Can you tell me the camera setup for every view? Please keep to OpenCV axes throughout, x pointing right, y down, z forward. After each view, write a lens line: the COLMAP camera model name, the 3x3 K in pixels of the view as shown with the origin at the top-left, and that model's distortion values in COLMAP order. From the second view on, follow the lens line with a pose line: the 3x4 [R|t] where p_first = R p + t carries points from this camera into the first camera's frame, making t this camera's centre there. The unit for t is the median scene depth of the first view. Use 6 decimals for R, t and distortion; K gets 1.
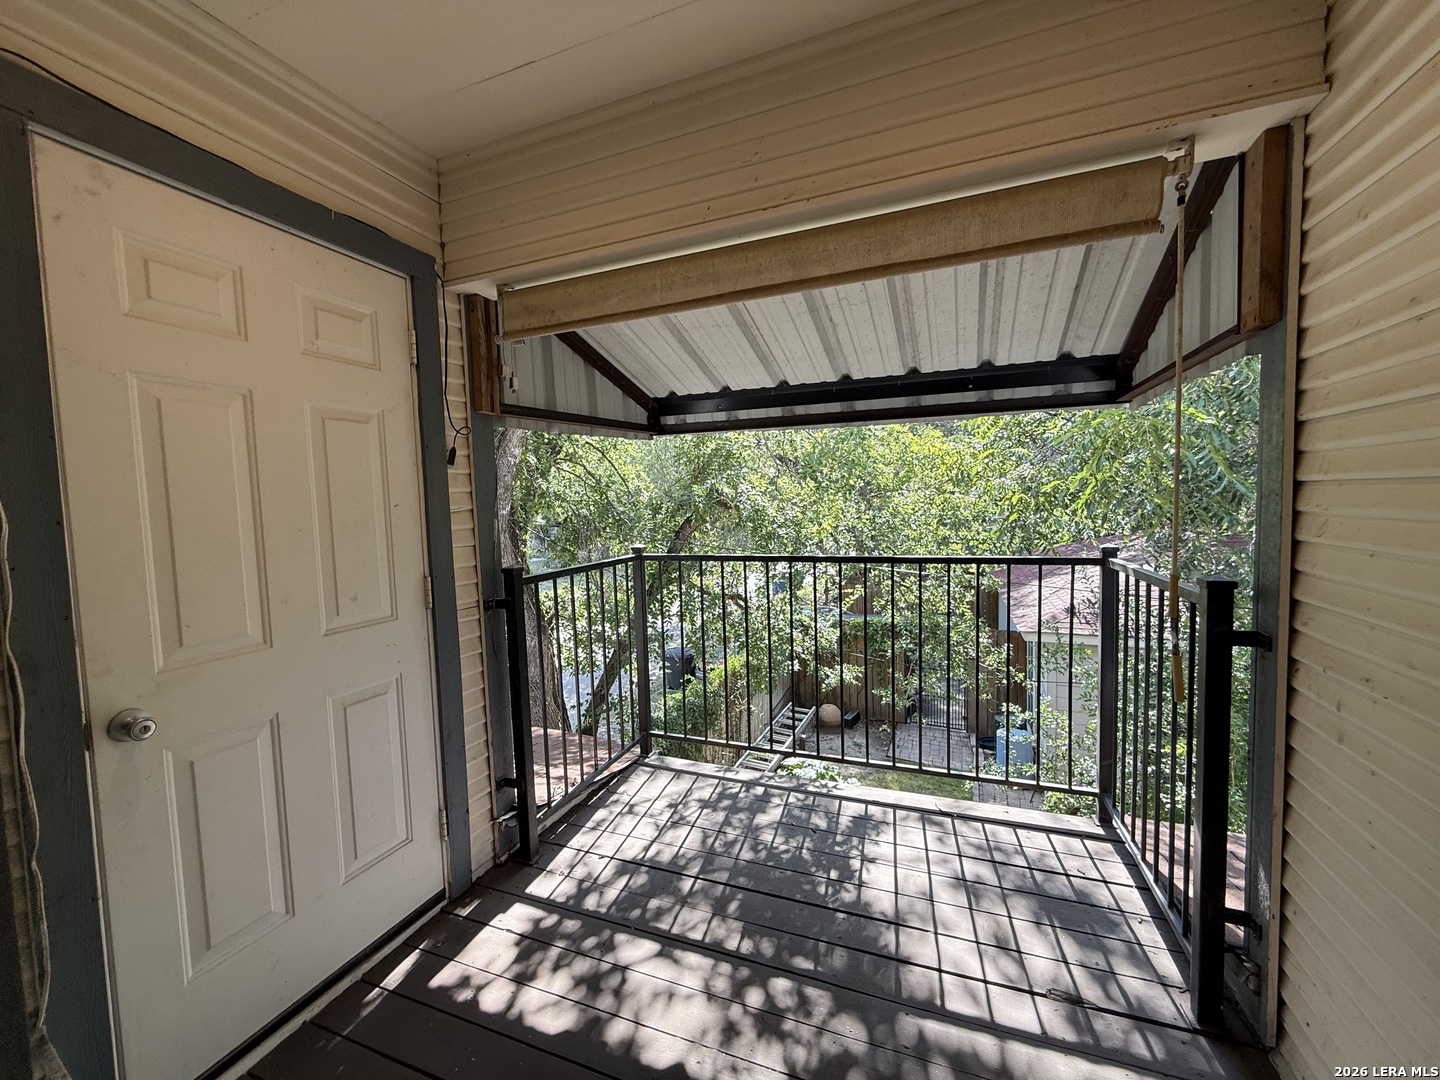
lens RADIAL K [[569.6, 0, 719.9], [0, 569.6, 529.0], [0, 0, 1]] dist [0.000938, 0.000117]
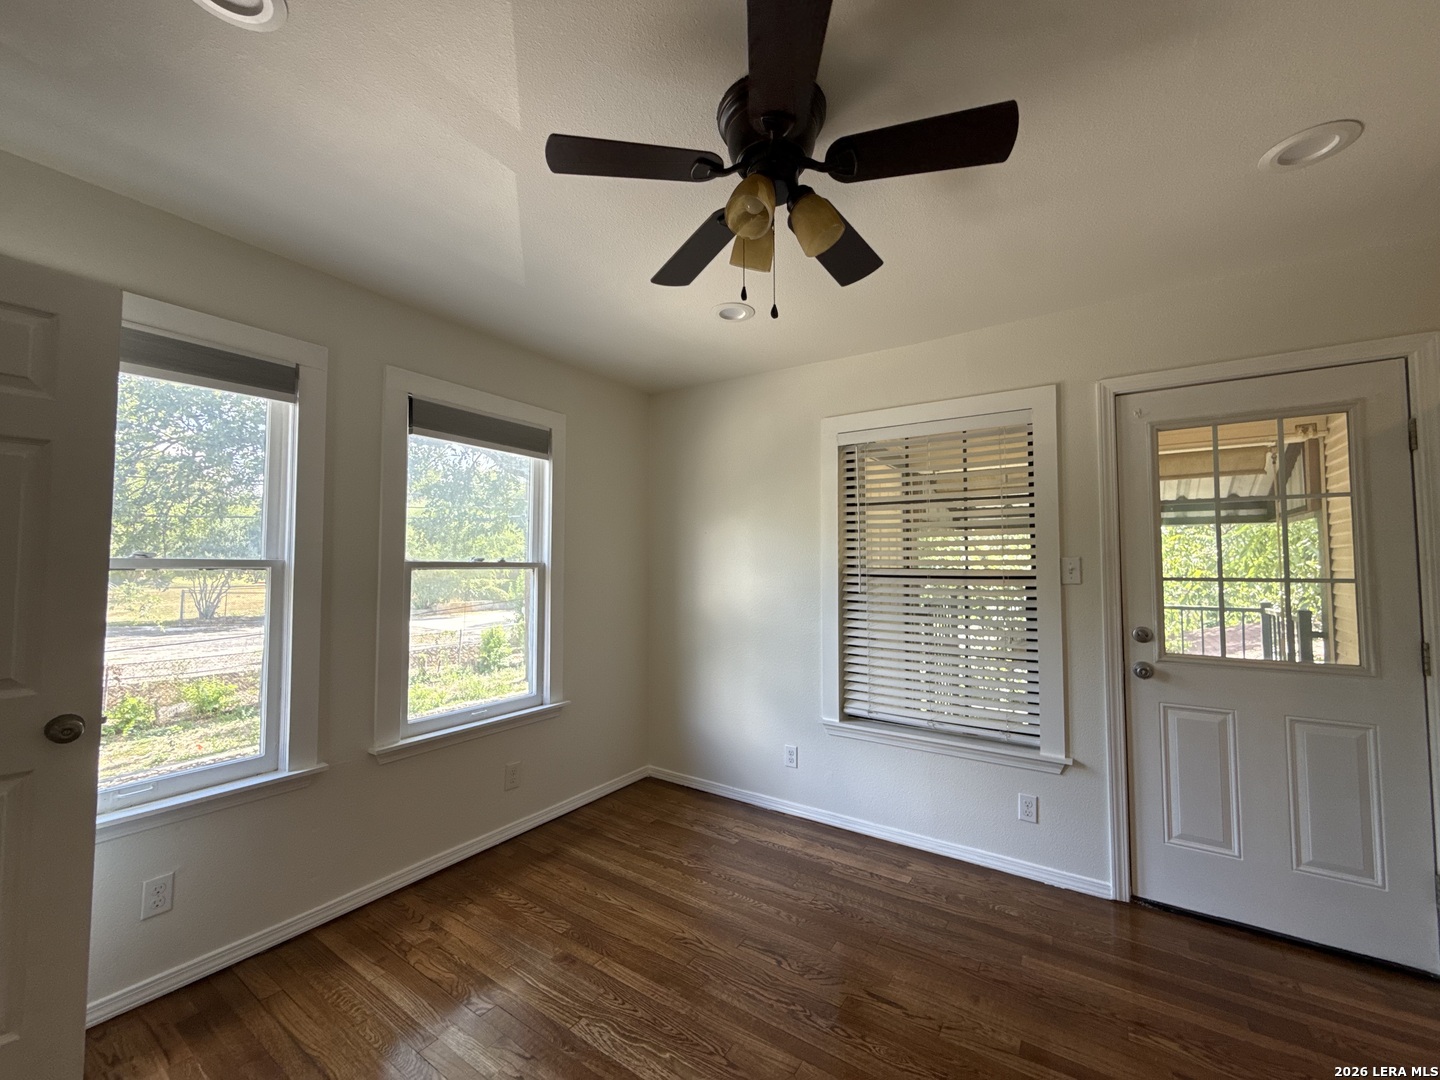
lens RADIAL K [[569.6, 0, 719.9], [0, 569.6, 529.0], [0, 0, 1]] dist [0.000938, 0.000117]
pose [[0.975242, 0.021153, -0.220125, -1.023519], [-0.044332, 0.993909, -0.100899, 0.100513], [0.216650, 0.108159, 0.970239, -1.929440]]
